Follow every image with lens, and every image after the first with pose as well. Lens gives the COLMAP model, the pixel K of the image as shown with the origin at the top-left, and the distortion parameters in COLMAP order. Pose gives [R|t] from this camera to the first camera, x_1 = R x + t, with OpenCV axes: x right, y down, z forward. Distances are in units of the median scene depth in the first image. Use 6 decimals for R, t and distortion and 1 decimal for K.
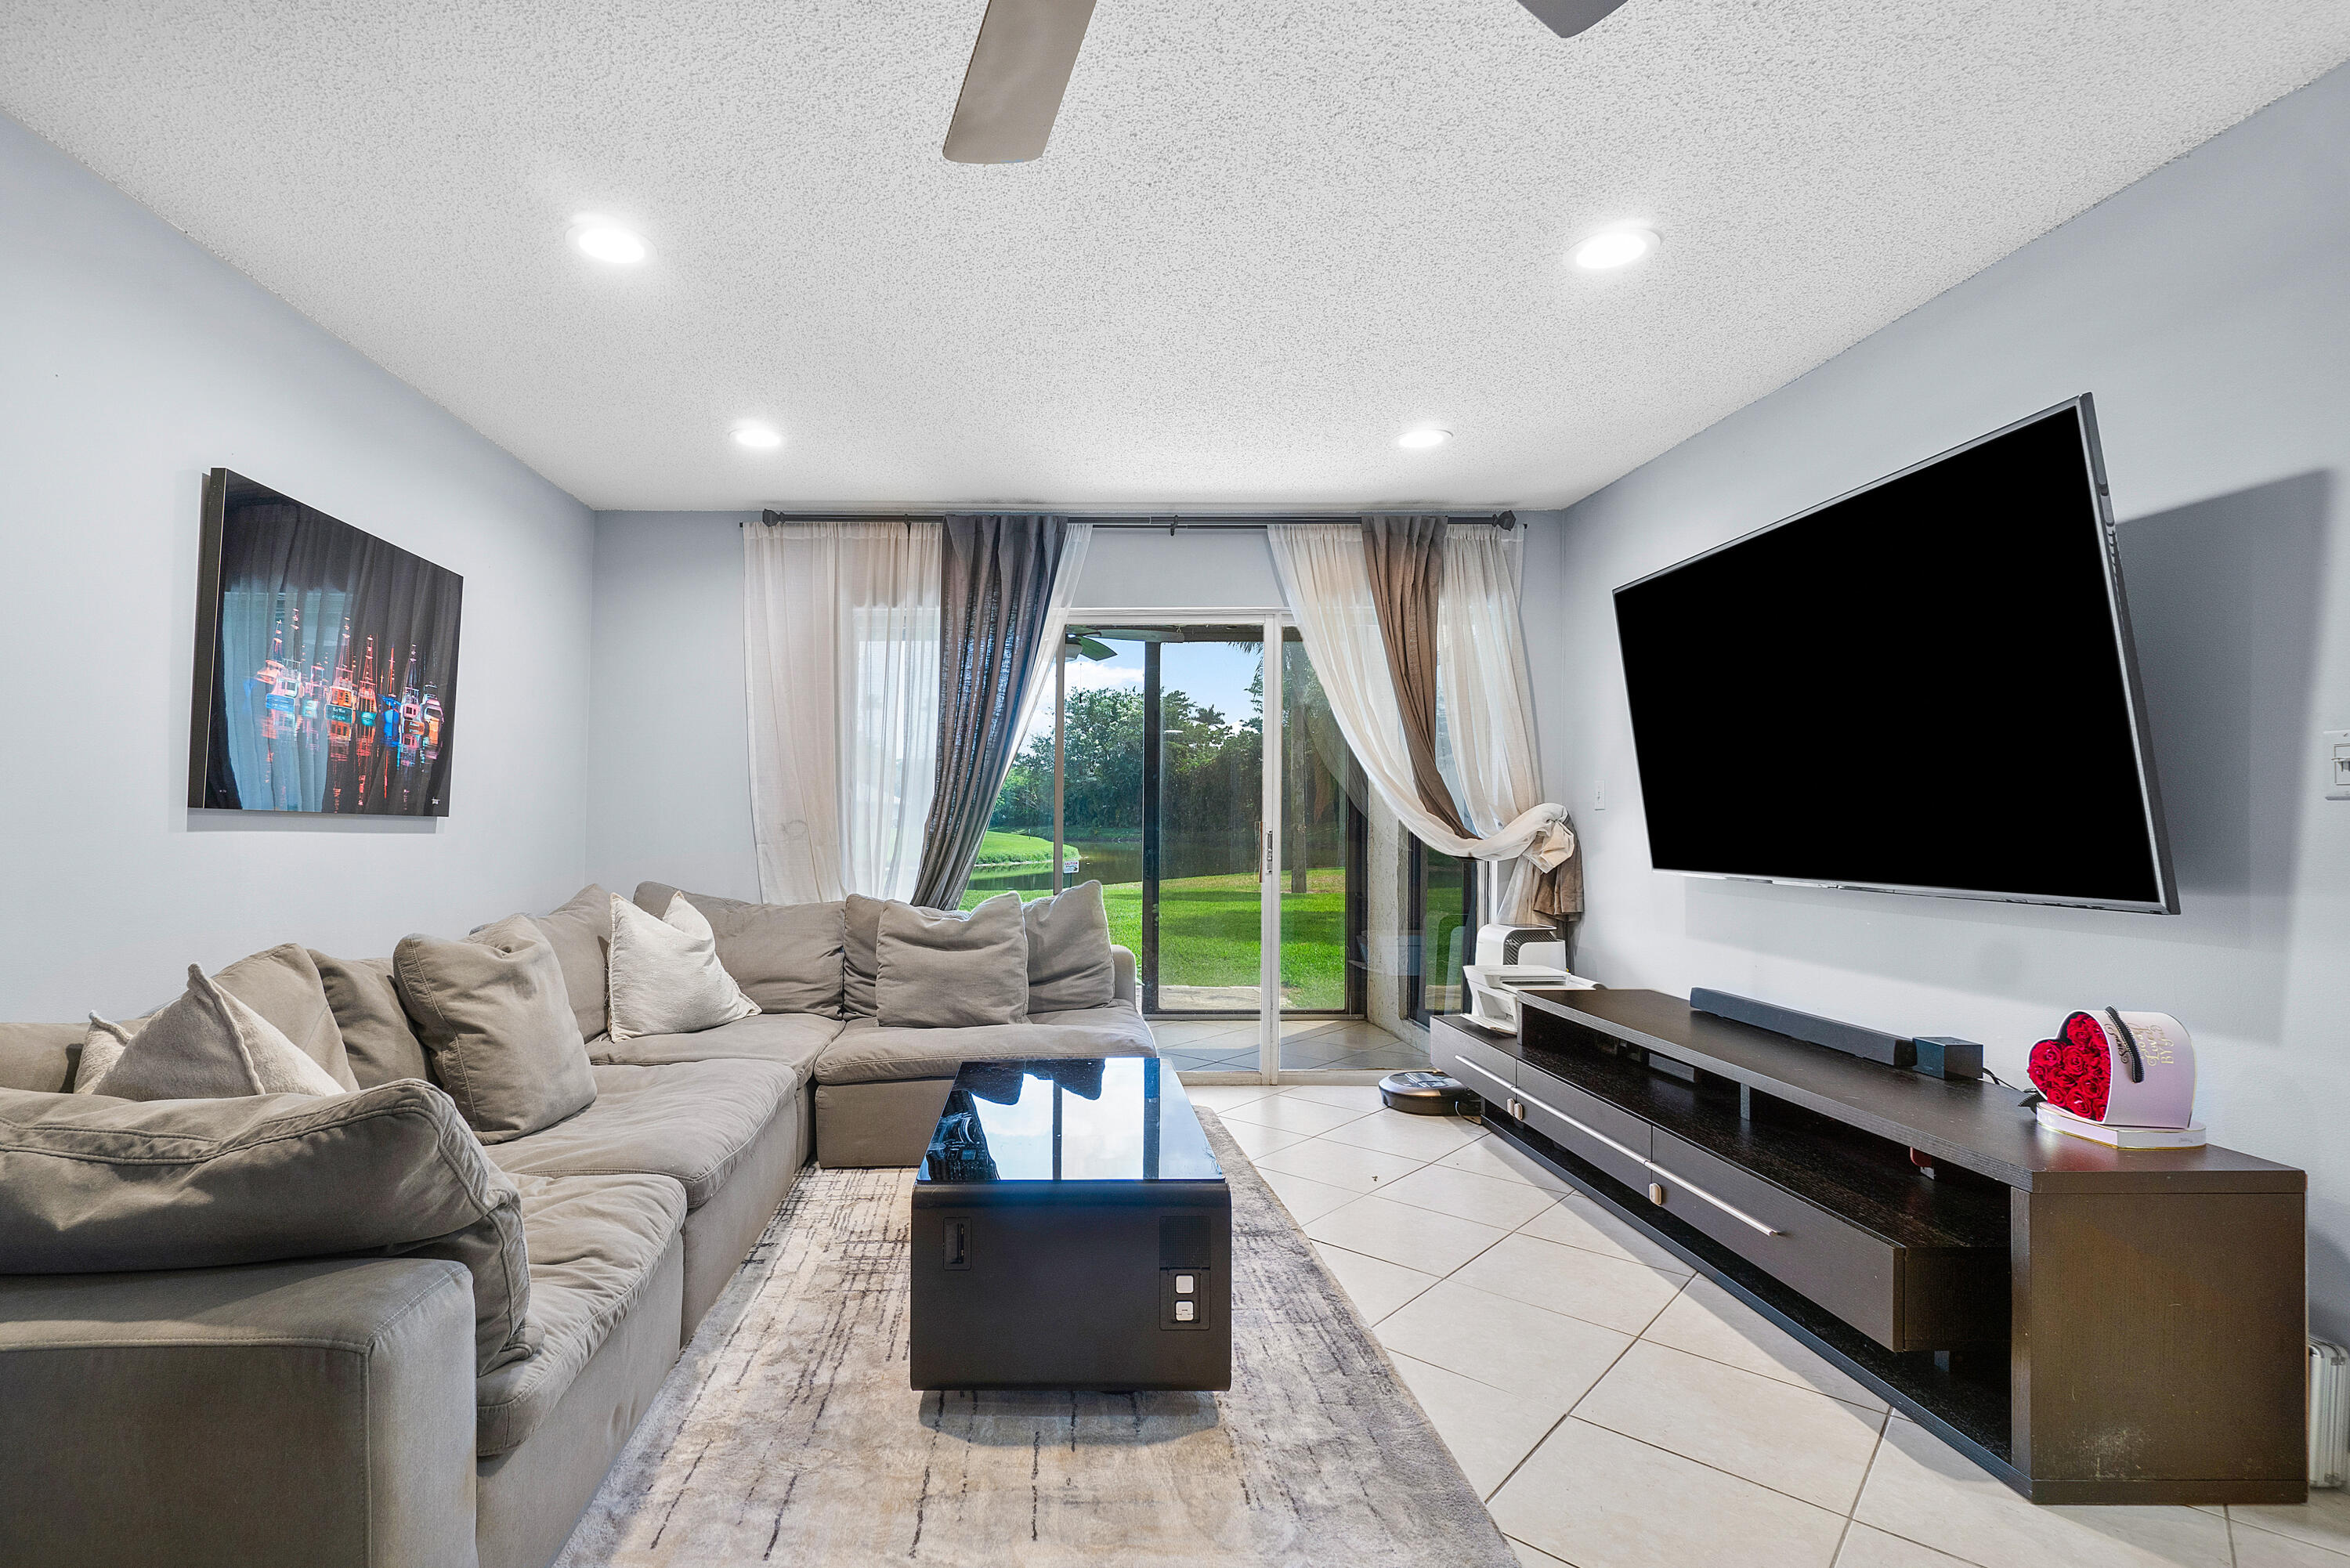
lens RADIAL K [[1090.0, 0, 1045.2], [0, 1090.0, 772.5], [0, 0, 1]] dist [-0.002989, -0.000848]
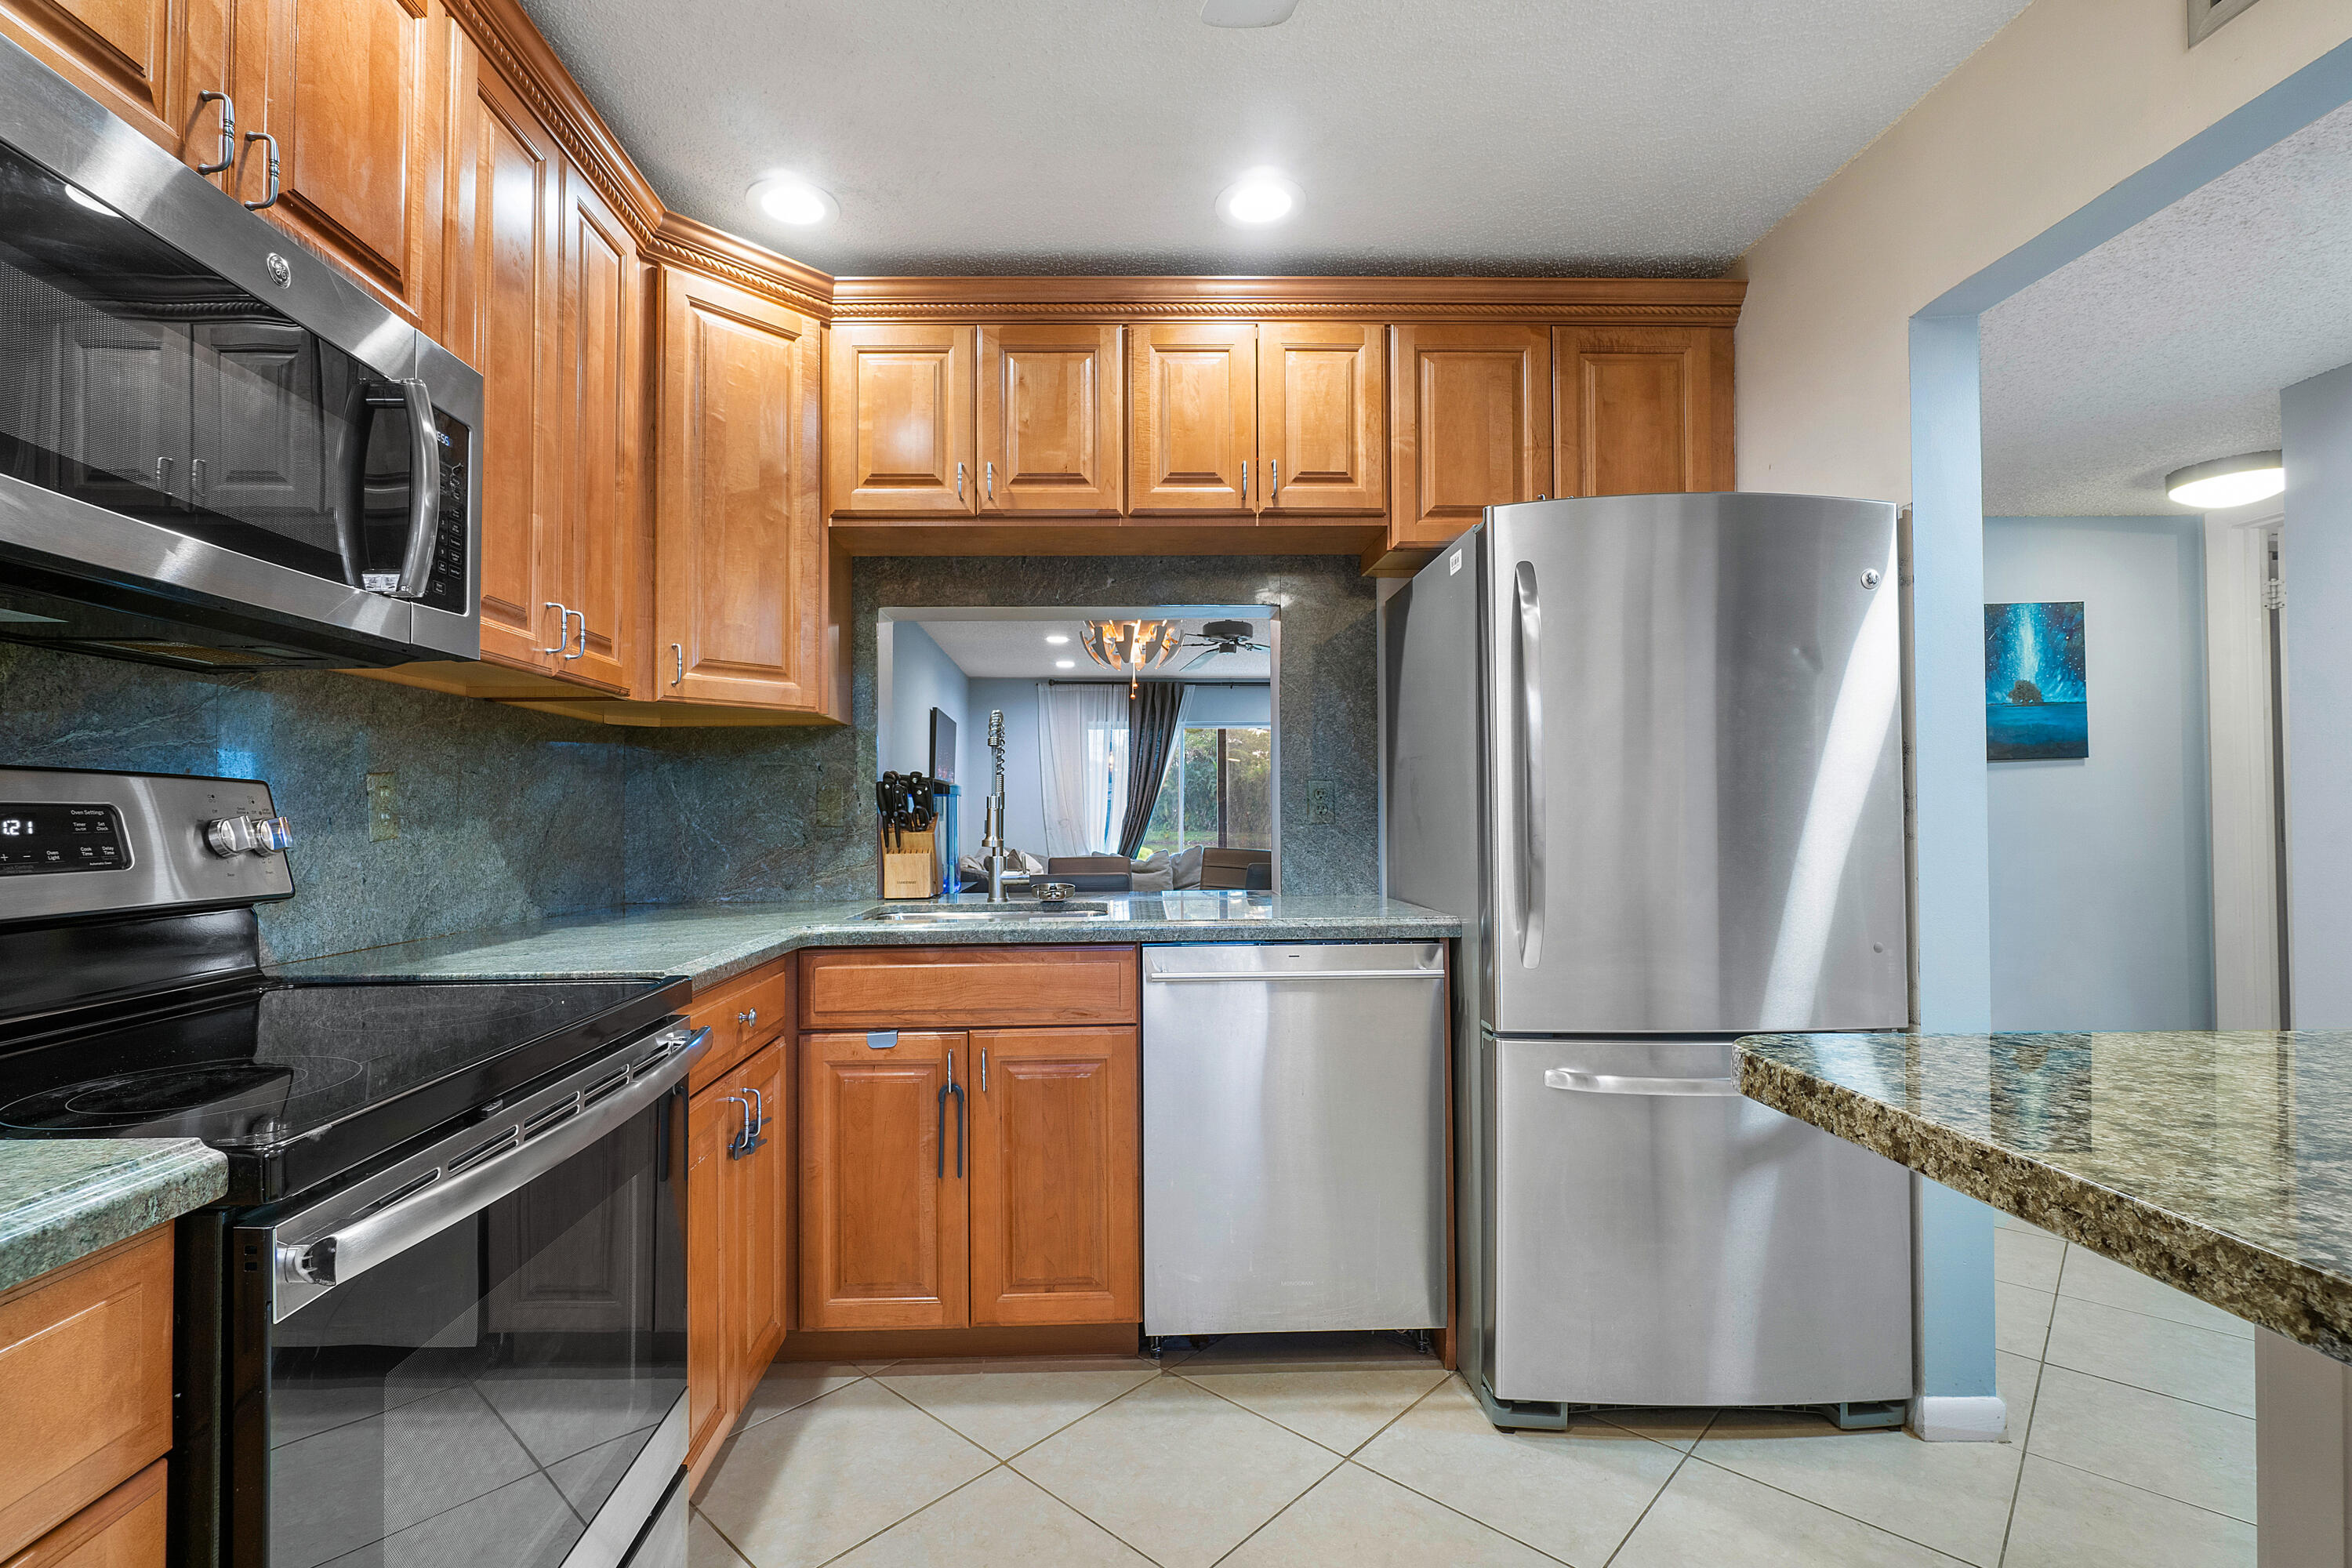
lens RADIAL K [[1032.1, 0, 1143.2], [0, 1032.1, 777.5], [0, 0, 1]] dist [-0.005417, 0.001058]
pose [[0.999737, 0.004097, 0.022554, -0.146304], [-0.004081, 0.999991, -0.000740, -0.047532], [-0.022557, 0.000648, 0.999745, -1.487391]]
